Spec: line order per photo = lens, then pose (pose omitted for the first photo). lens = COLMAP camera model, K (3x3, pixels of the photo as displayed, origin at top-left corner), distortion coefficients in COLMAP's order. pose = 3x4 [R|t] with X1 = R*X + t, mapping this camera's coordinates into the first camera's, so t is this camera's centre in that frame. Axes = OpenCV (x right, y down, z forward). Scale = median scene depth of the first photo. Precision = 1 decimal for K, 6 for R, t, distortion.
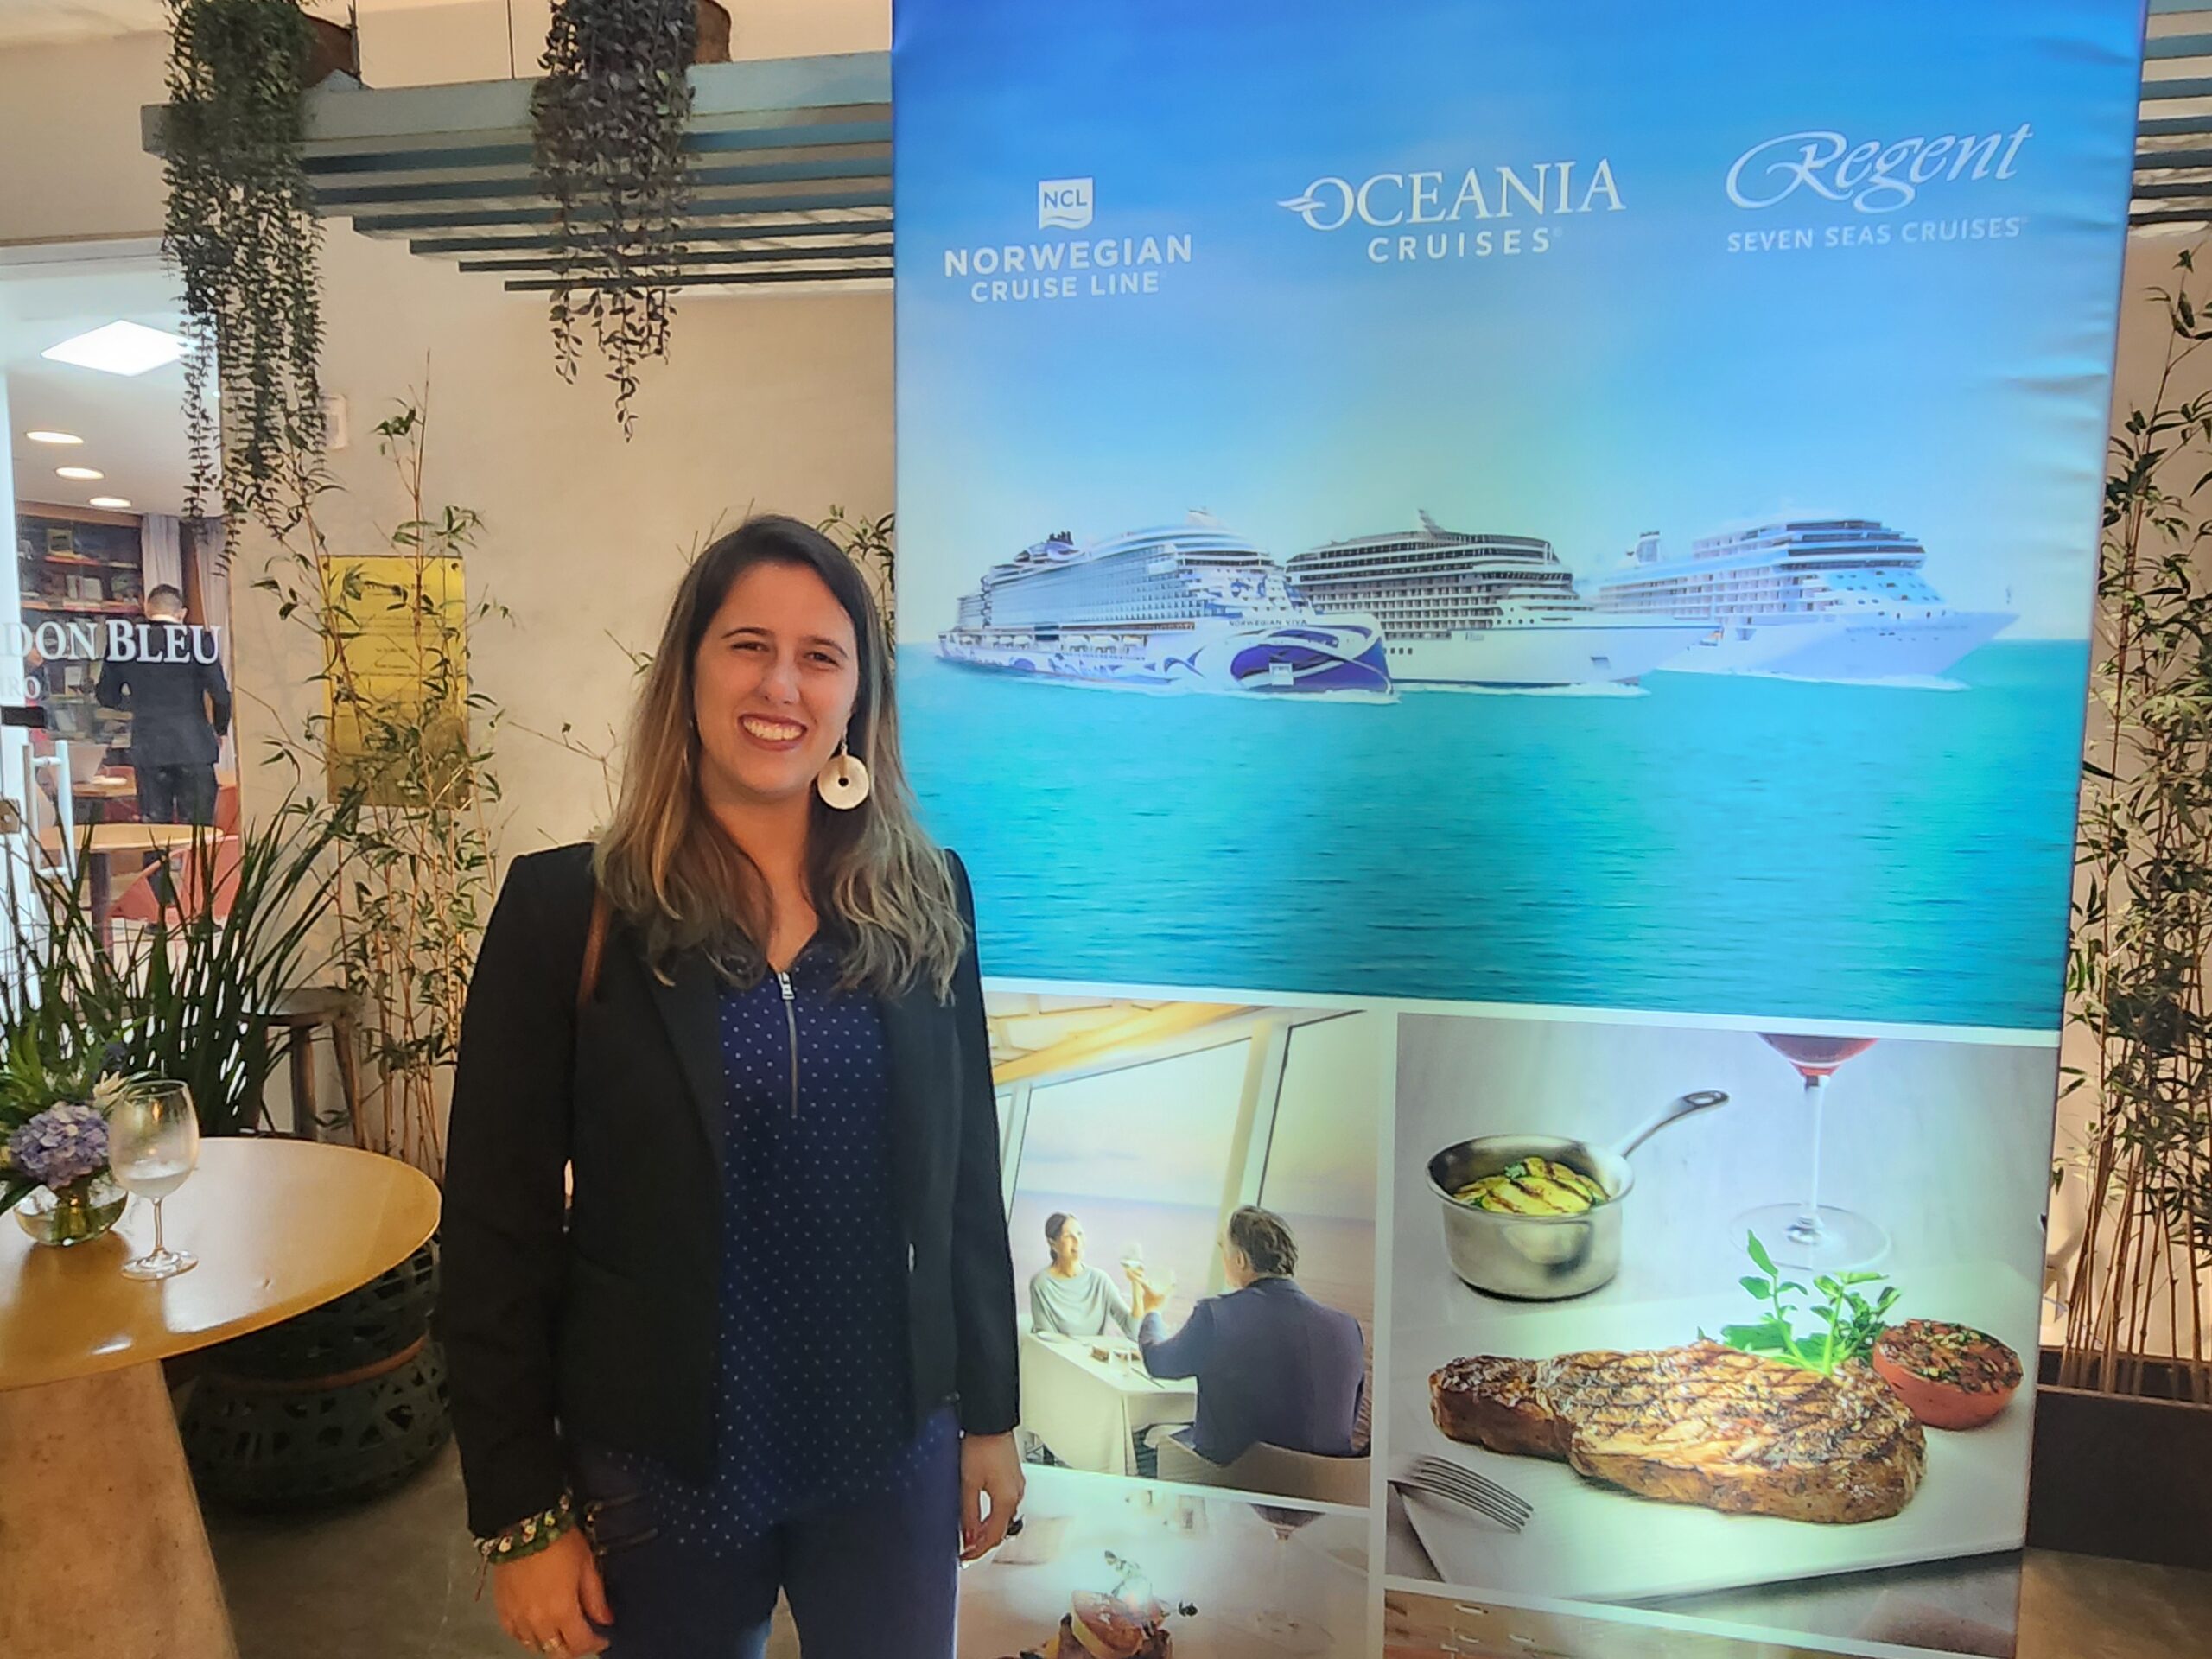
lens RADIAL K [[1523.7, 0, 1080.4], [0, 1523.7, 842.7], [0, 0, 1]] dist [0.004262, -0.003615]
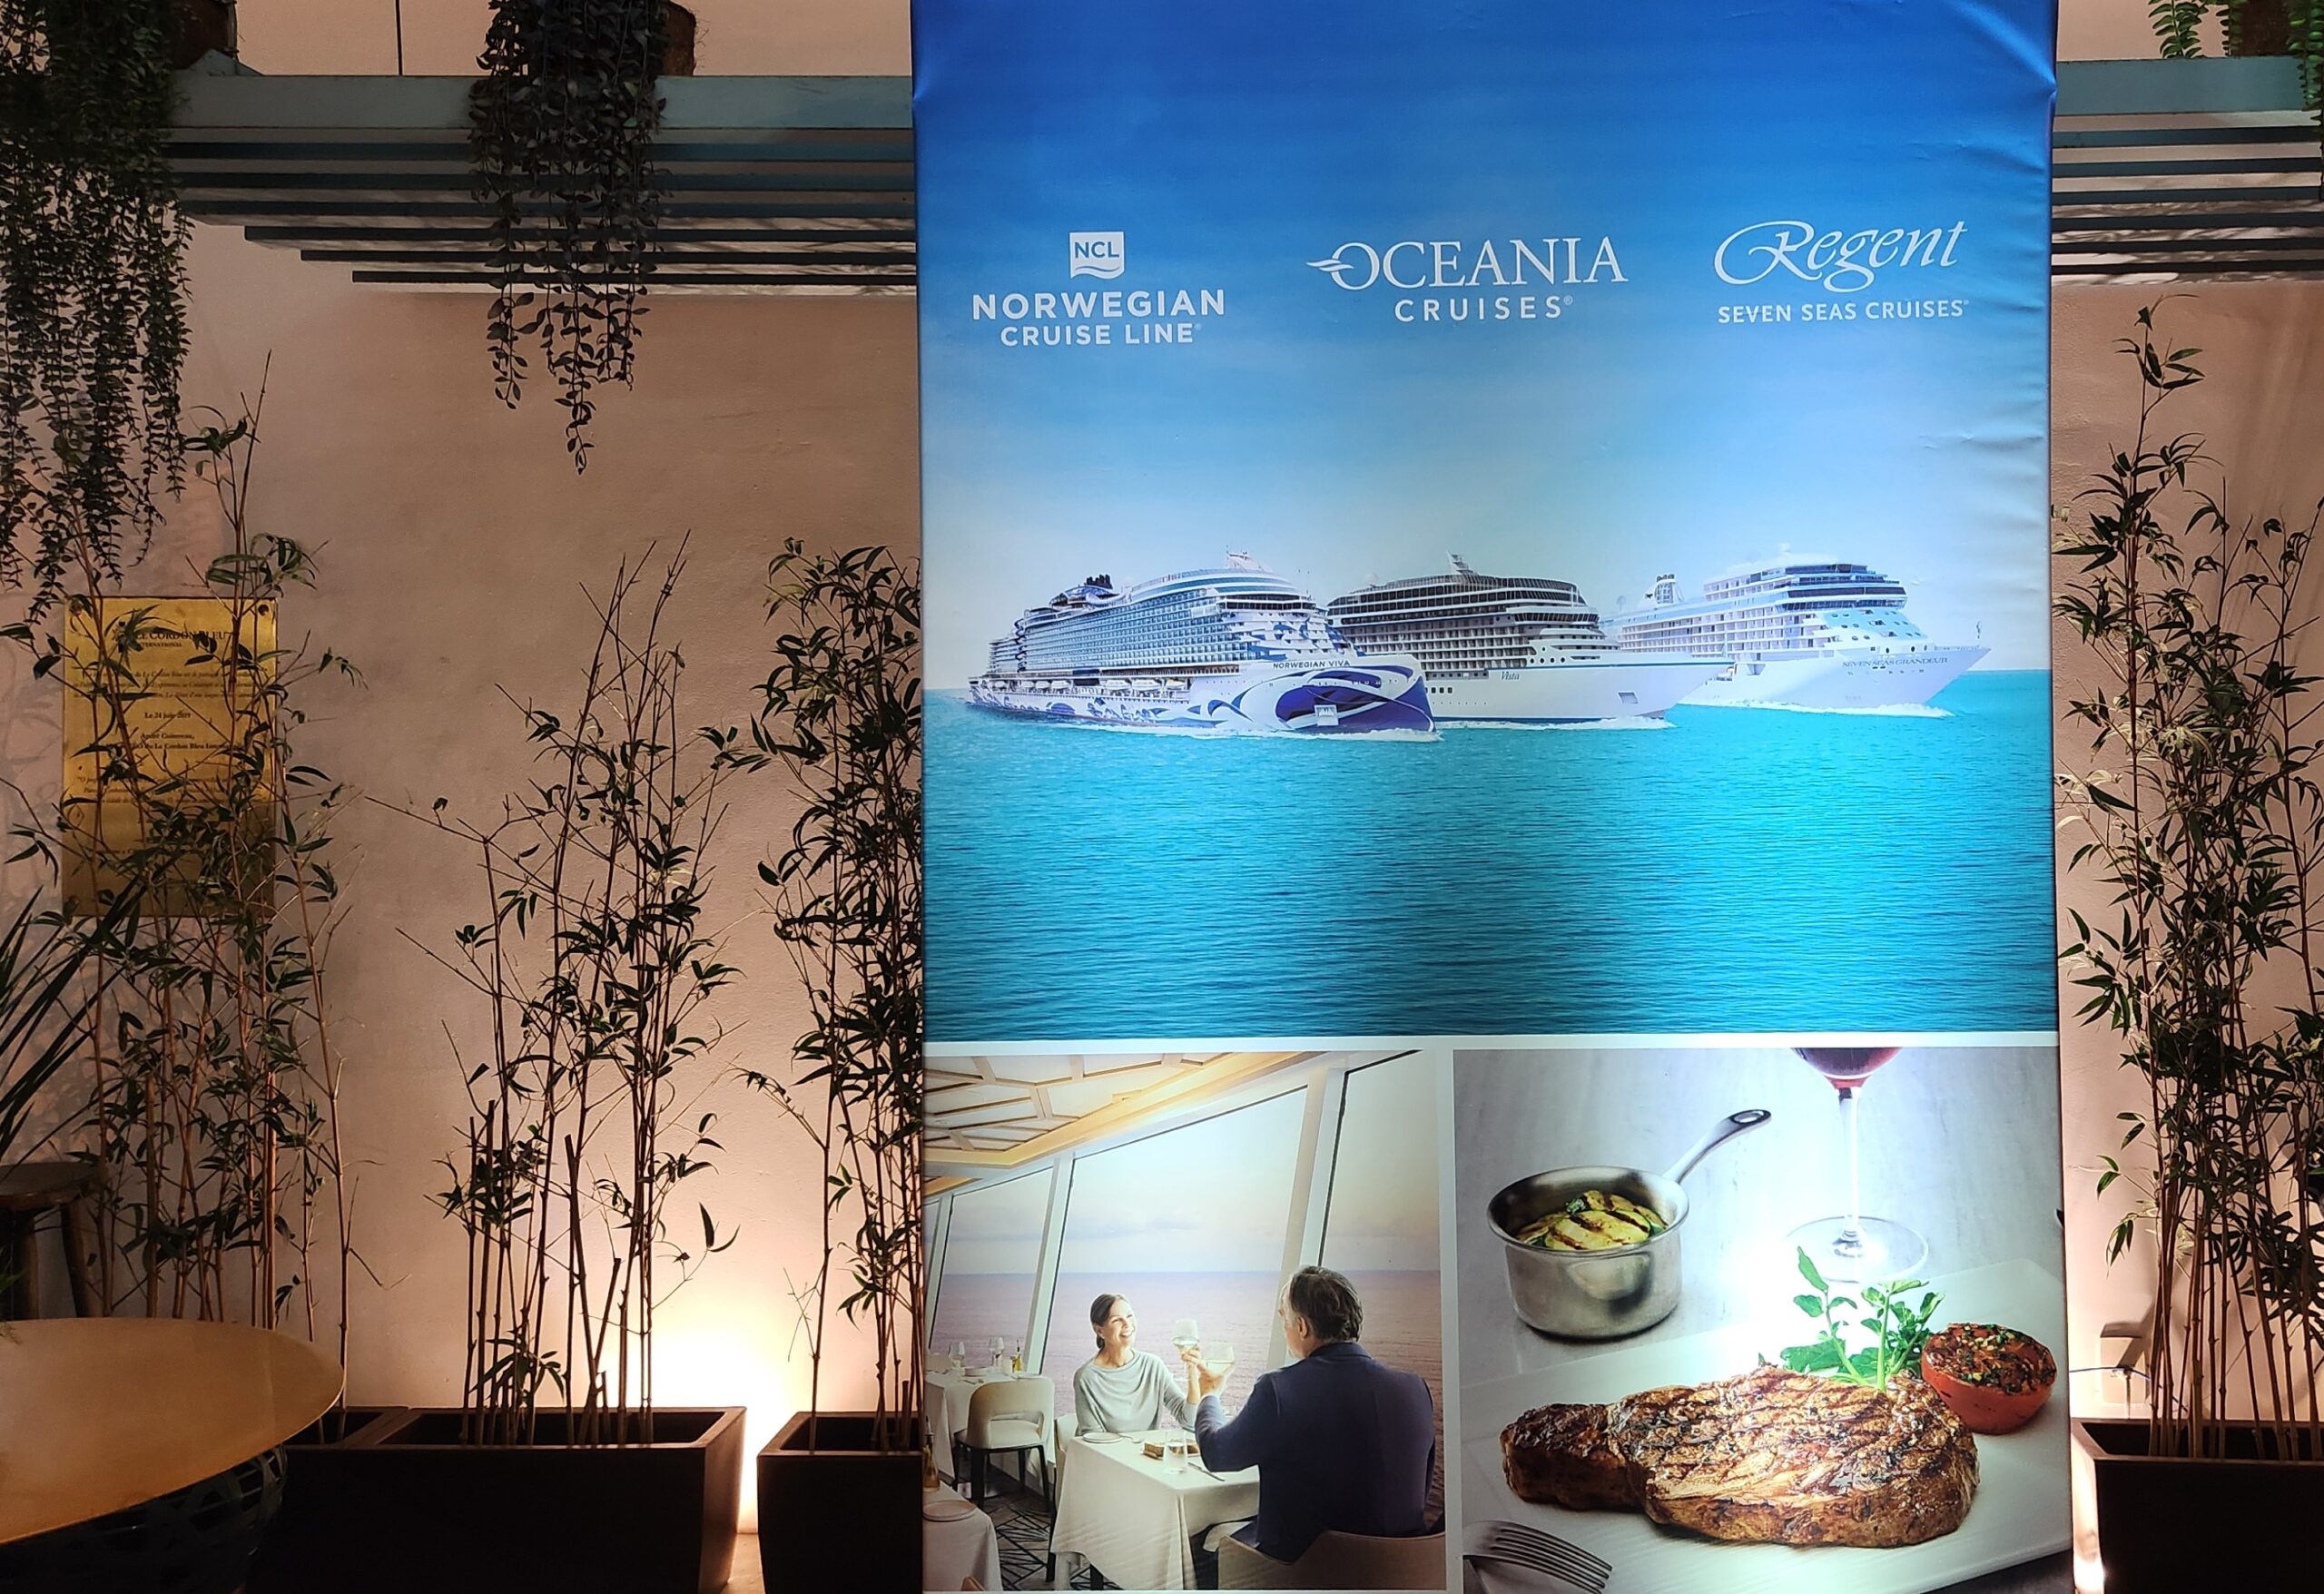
lens RADIAL K [[2003.5, 0, 1392.5], [0, 2003.5, 720.6], [0, 0, 1]] dist [0.090122, -0.083431]
pose [[0.980914, -0.016604, 0.193731, -0.081187], [0.039637, 0.992501, -0.115628, 0.048012], [-0.190359, 0.121101, 0.974217, -0.296683]]
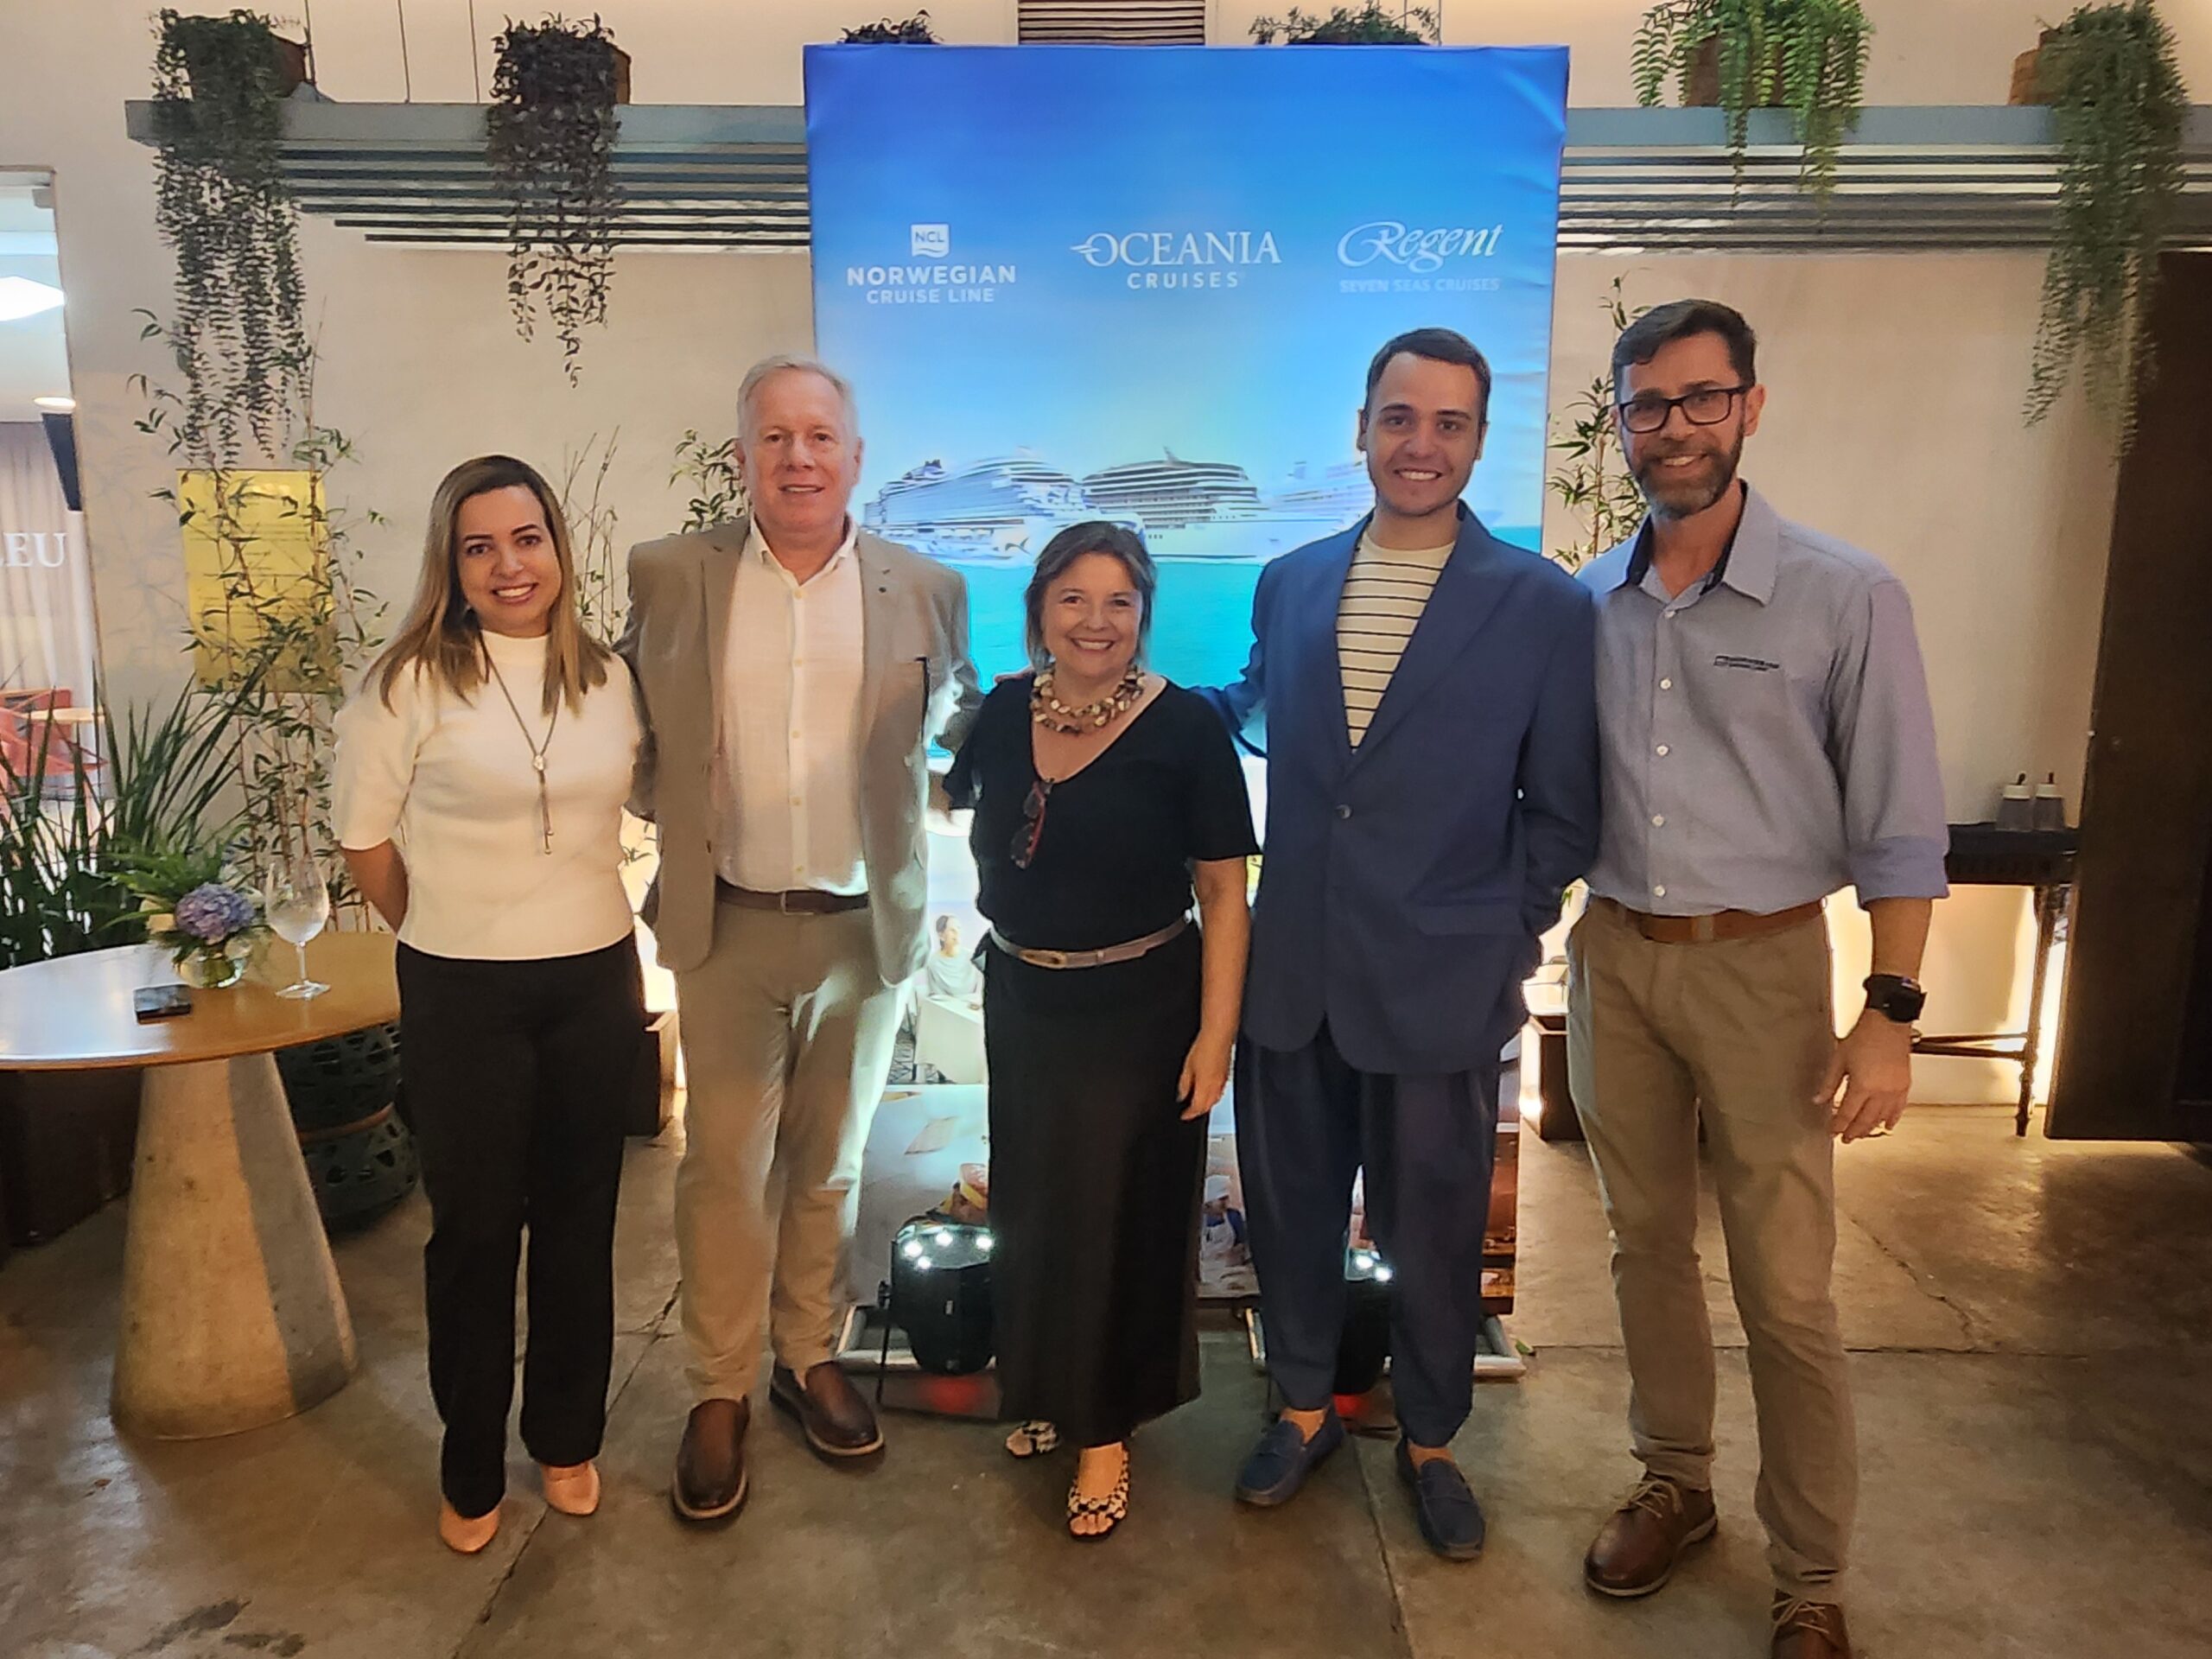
lens RADIAL K [[1523.3, 0, 1082.3], [0, 1523.3, 839.8], [0, 0, 1]] dist [0.010109, -0.002128]
pose [[0.975911, -0.049954, 0.212373, -0.213244], [0.038086, 0.997495, 0.059615, 0.090358], [-0.214819, -0.050091, 0.975368, -0.540389]]
